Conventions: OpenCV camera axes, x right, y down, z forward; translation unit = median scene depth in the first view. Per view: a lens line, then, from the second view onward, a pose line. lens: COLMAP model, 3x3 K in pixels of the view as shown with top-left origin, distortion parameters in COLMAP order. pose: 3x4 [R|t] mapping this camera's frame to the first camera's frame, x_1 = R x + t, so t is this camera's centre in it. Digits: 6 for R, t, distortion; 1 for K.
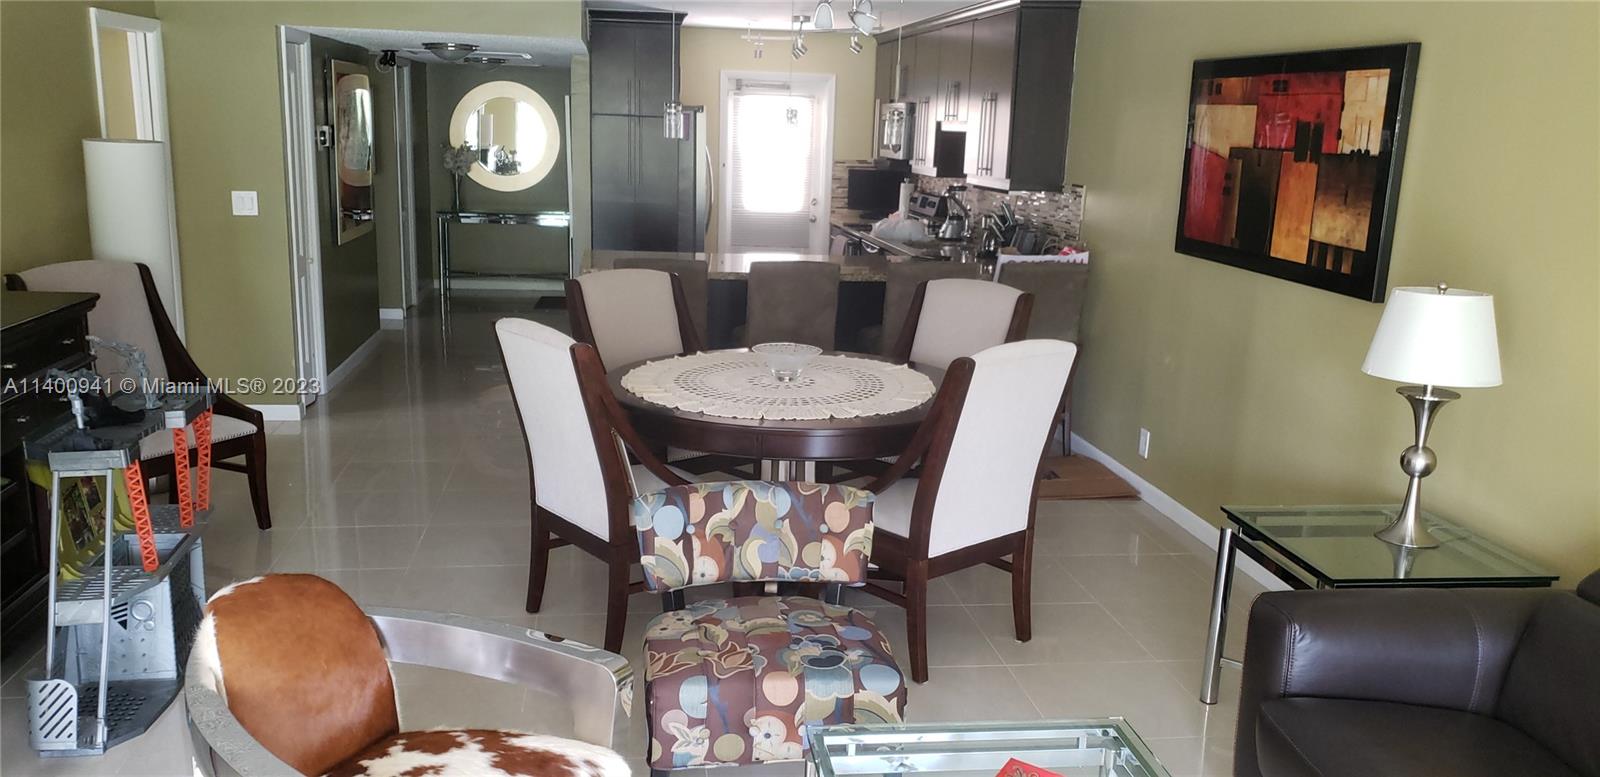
lens RADIAL K [[1249.1, 0, 800.1], [0, 1249.1, 390.4], [0, 0, 1]] dist [0.006268, -0.006203]
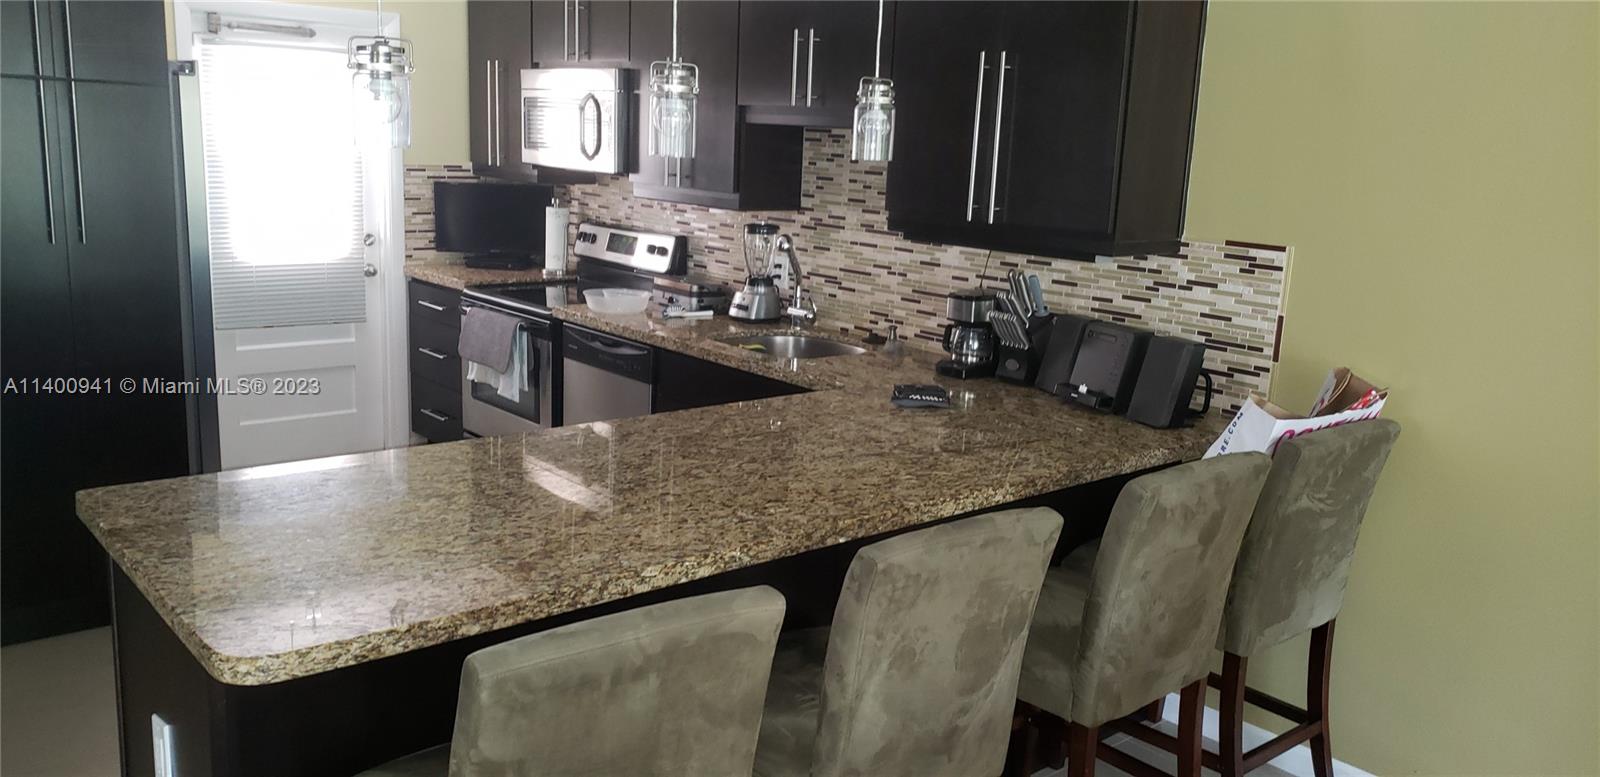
lens RADIAL K [[1249.1, 0, 796.2], [0, 1249.1, 390.3], [0, 0, 1]] dist [0.006268, -0.006203]
pose [[0.852561, -0.101220, 0.512732, -0.123173], [0.090857, 0.994832, 0.045318, -0.093164], [-0.514670, 0.007949, 0.857352, 0.425311]]
